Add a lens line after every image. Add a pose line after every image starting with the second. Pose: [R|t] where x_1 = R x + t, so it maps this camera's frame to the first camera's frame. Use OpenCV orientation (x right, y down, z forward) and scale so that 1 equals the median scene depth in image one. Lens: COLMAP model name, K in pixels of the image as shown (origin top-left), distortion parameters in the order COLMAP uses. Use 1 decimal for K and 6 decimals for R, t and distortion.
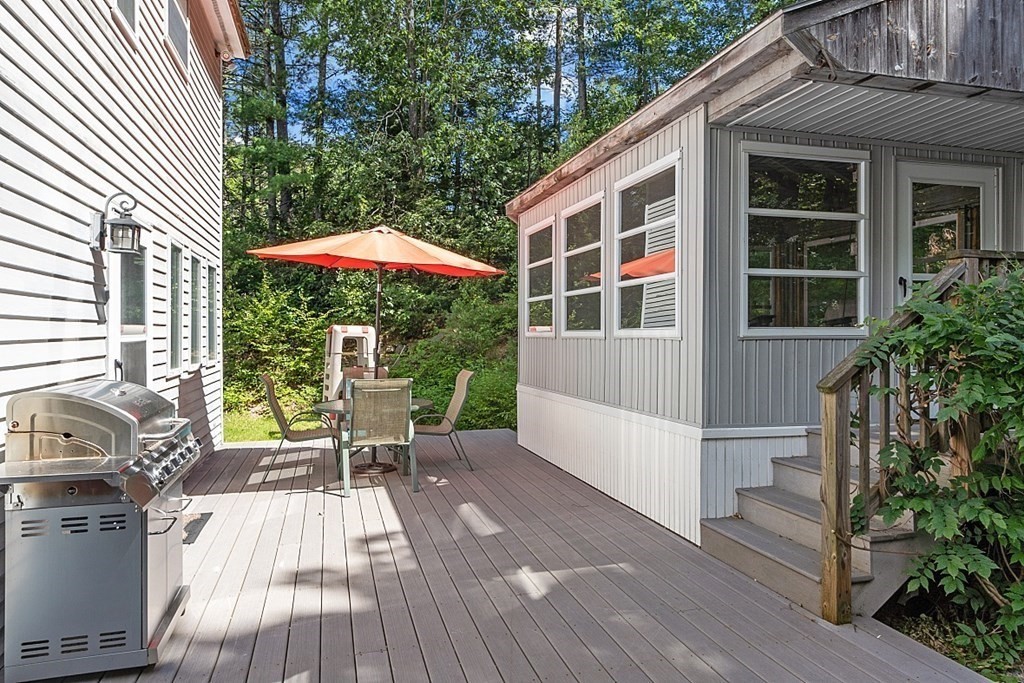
lens RADIAL K [[657.9, 0, 506.2], [0, 657.9, 332.5], [0, 0, 1]] dist [0.030126, 0.000403]
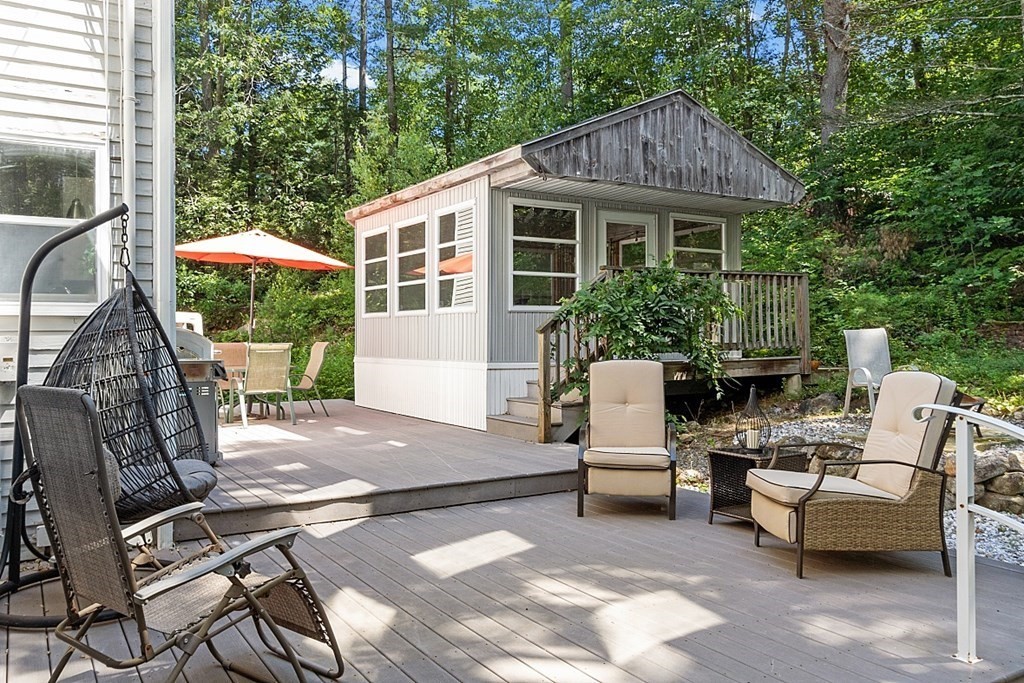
lens RADIAL K [[813.6, 0, 504.5], [0, 813.6, 338.4], [0, 0, 1]] dist [0.023349, 0.002724]
pose [[0.964638, -0.002579, 0.263565, -0.199844], [0.001073, 0.999982, 0.005860, 0.061291], [-0.263575, -0.005370, 0.964624, -0.963902]]
